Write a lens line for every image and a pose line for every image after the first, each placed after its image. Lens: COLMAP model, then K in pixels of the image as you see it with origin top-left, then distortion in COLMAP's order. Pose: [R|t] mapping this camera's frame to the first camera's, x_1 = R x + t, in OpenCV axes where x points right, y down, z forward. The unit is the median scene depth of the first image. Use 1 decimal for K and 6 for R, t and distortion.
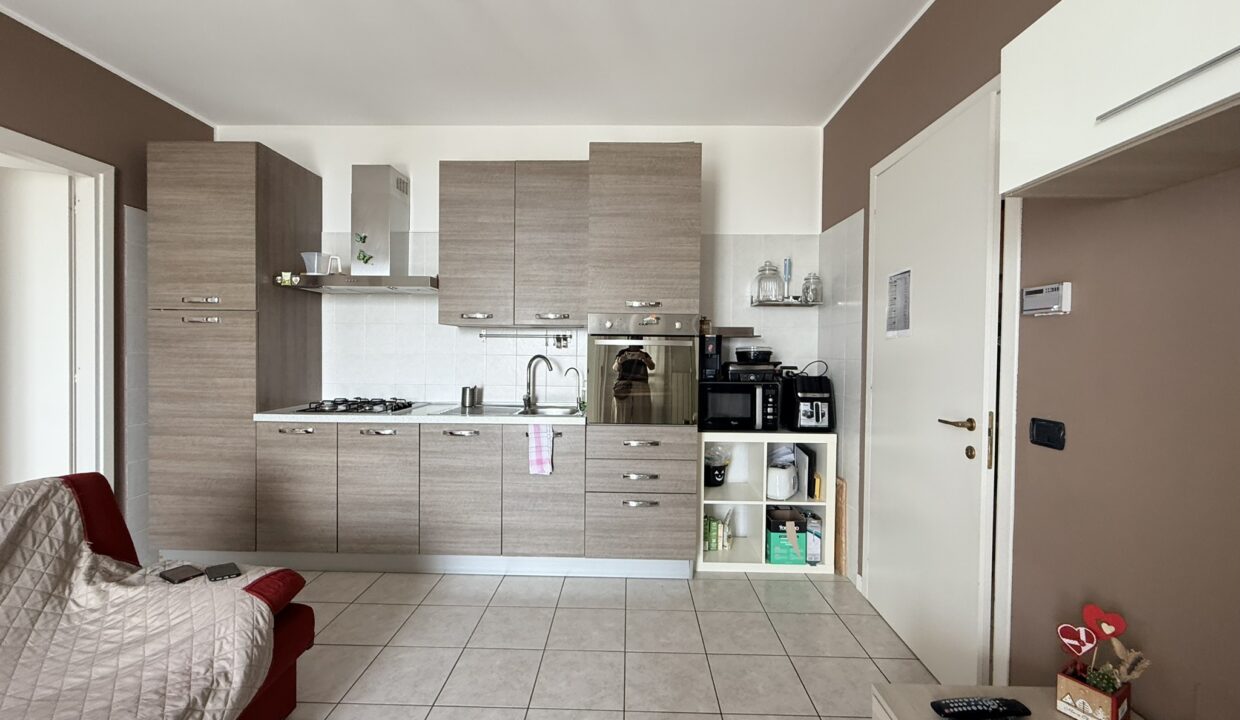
lens RADIAL K [[494.6, 0, 618.5], [0, 494.6, 357.6], [0, 0, 1]] dist [0.000486, 0.000281]
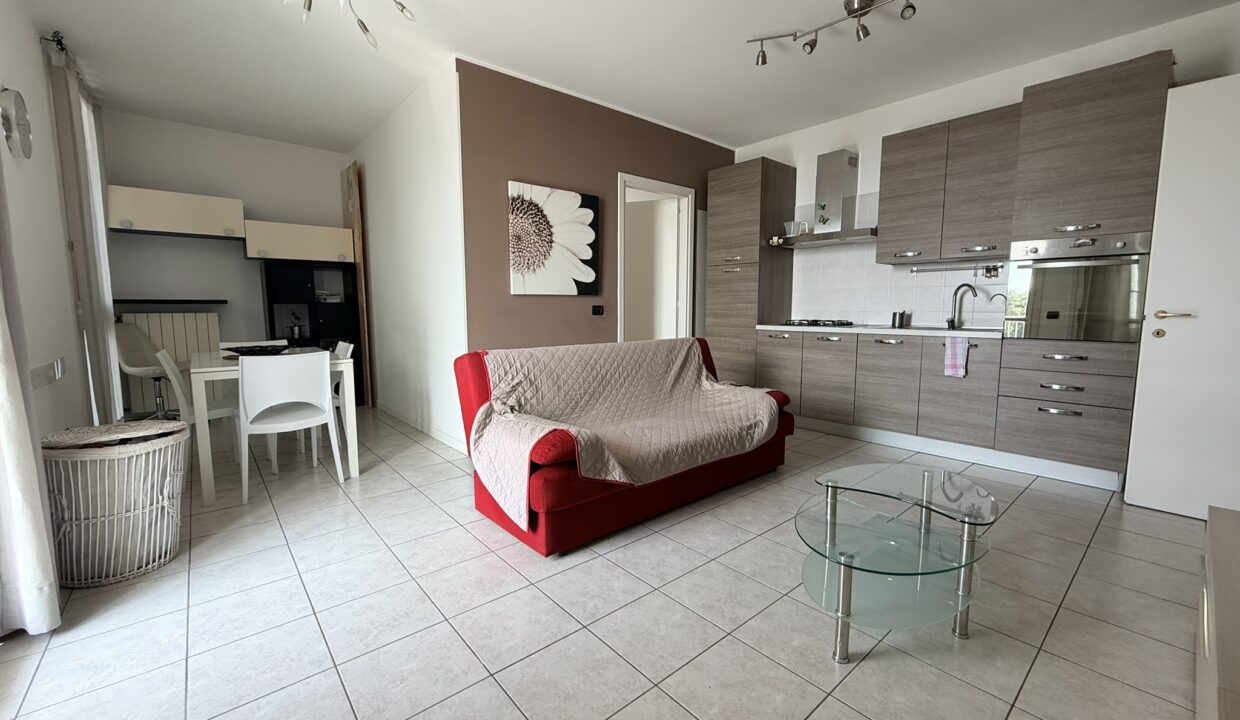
lens RADIAL K [[494.6, 0, 618.5], [0, 494.6, 357.6], [0, 0, 1]] dist [0.000486, 0.000281]
pose [[0.665827, 0.065590, -0.743218, 0.200399], [-0.004188, 0.996441, 0.084185, 0.083957], [0.746095, -0.052940, 0.663732, -0.457607]]
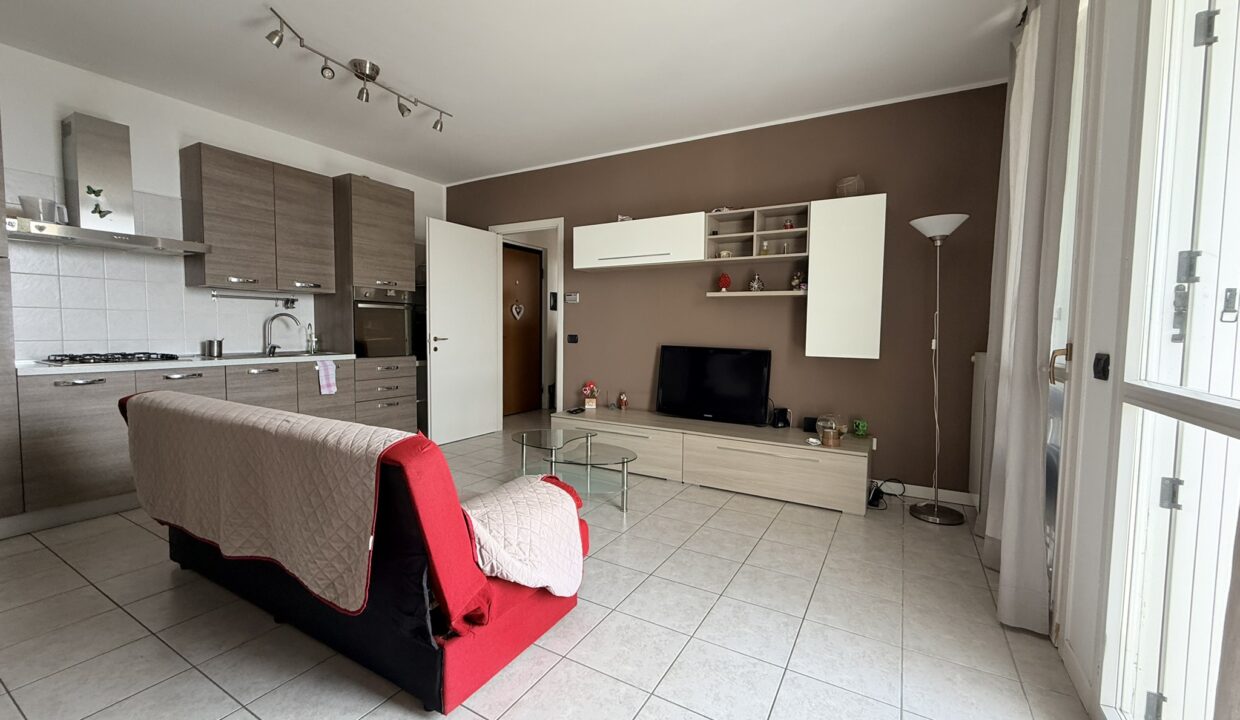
lens RADIAL K [[494.6, 0, 618.5], [0, 494.6, 357.6], [0, 0, 1]] dist [0.000486, 0.000281]
pose [[0.477918, -0.055410, 0.876655, -1.007102], [0.008395, 0.998251, 0.058518, 0.047497], [-0.878364, -0.020607, 0.477547, -0.448943]]
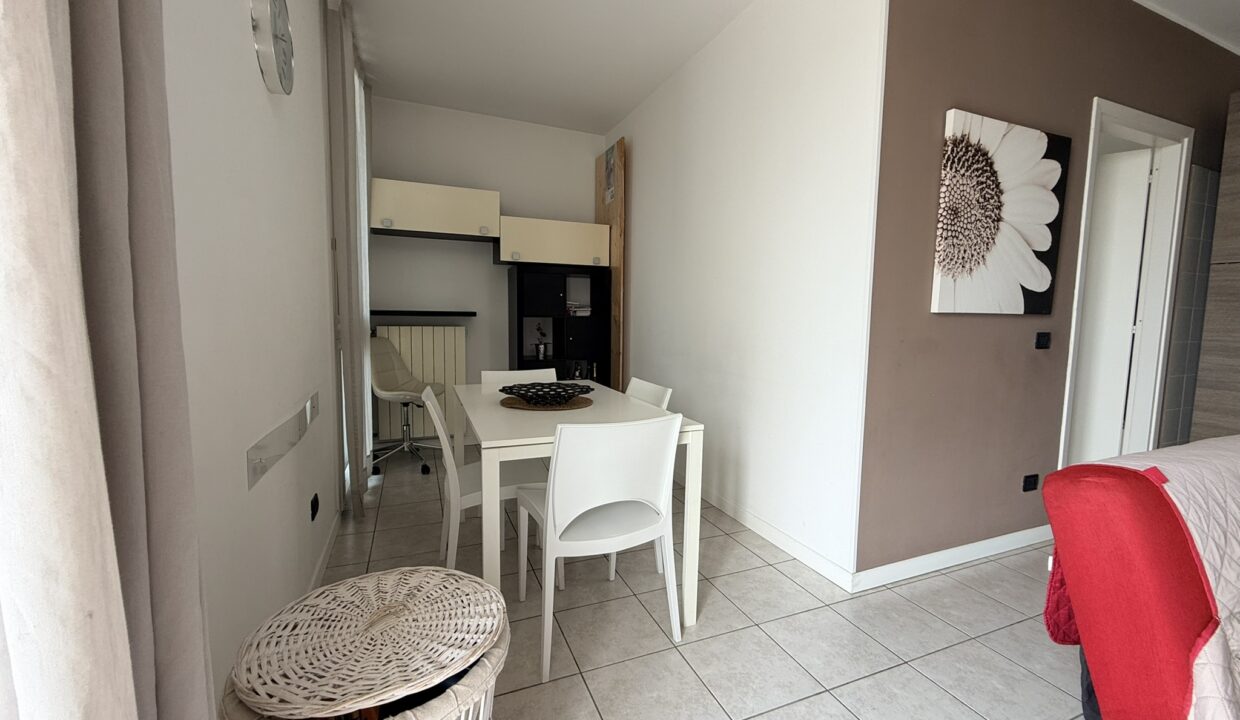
lens RADIAL K [[494.6, 0, 618.5], [0, 494.6, 357.6], [0, 0, 1]] dist [0.000486, 0.000281]
pose [[0.401373, 0.074564, -0.912875, -0.498640], [-0.027341, 0.997212, 0.069431, 0.056394], [0.915506, -0.002909, 0.402293, -0.521590]]
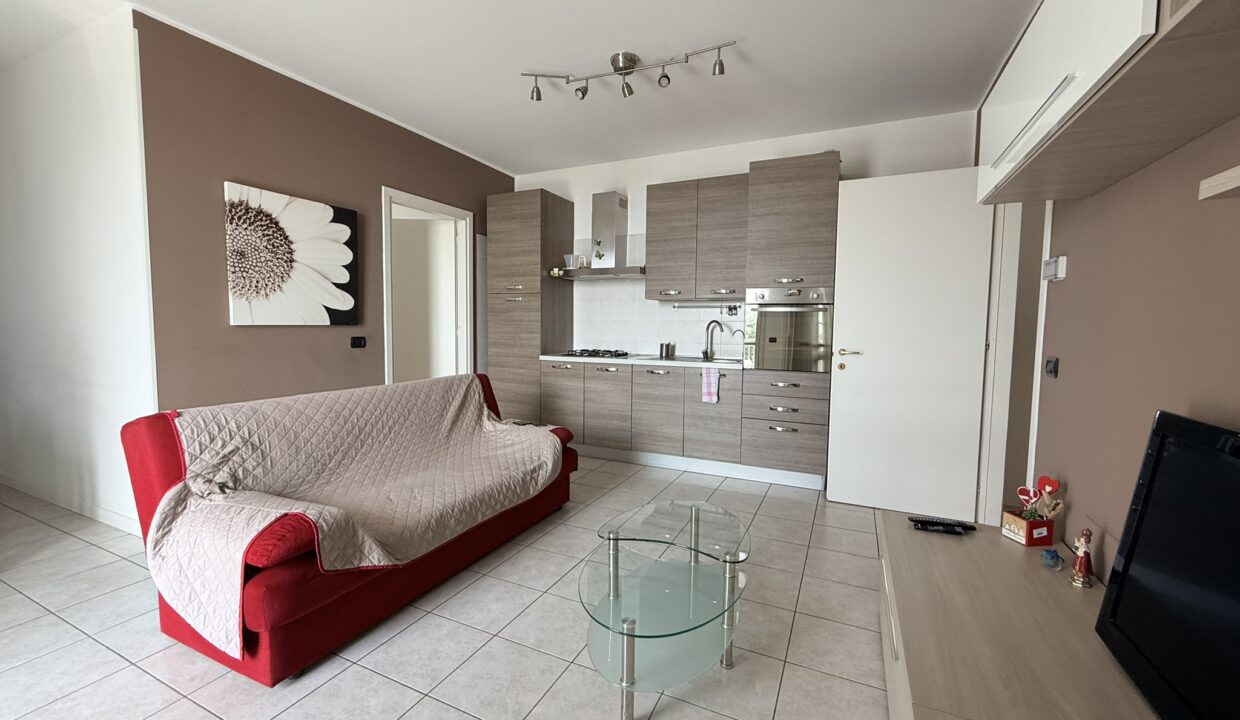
lens RADIAL K [[494.6, 0, 618.5], [0, 494.6, 357.6], [0, 0, 1]] dist [0.000486, 0.000281]
pose [[0.913125, 0.027103, -0.406778, 0.175651], [-0.008223, 0.998809, 0.048091, 0.038313], [0.407597, -0.040568, 0.912260, -0.398767]]
